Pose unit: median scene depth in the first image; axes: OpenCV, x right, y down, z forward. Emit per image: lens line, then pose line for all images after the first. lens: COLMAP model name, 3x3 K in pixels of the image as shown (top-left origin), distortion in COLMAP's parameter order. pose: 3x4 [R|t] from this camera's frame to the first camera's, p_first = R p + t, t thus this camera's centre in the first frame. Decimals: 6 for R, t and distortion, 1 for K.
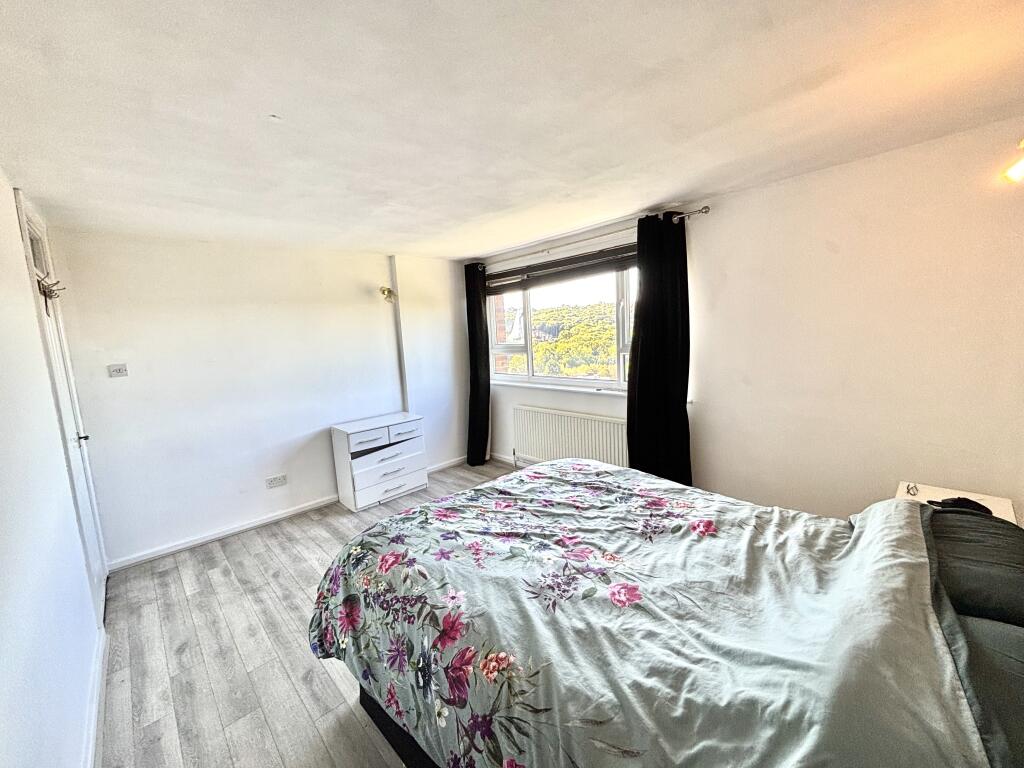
lens RADIAL K [[411.5, 0, 511.8], [0, 411.5, 382.2], [0, 0, 1]] dist [0.001570, -0.000208]
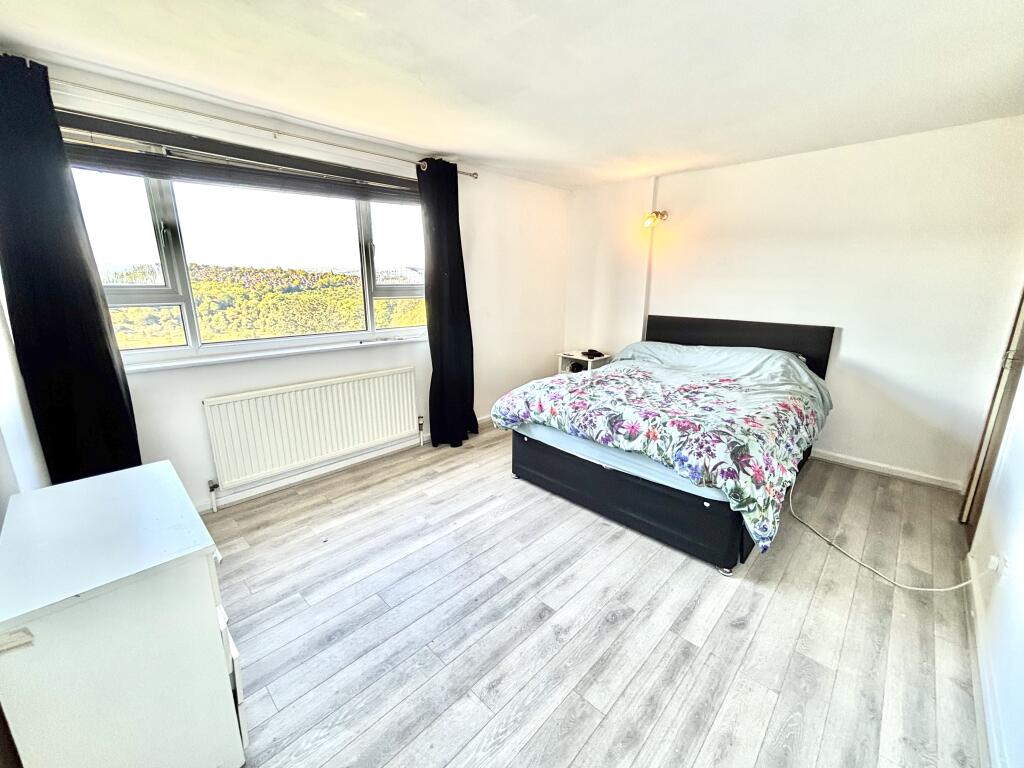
lens RADIAL K [[411.5, 0, 511.0], [0, 411.5, 382.8], [0, 0, 1]] dist [0.001570, -0.000208]
pose [[-0.036619, -0.187712, 0.981541, -1.188413], [0.121868, 0.974030, 0.190823, -0.044593], [-0.991871, 0.126606, -0.012792, 1.349087]]
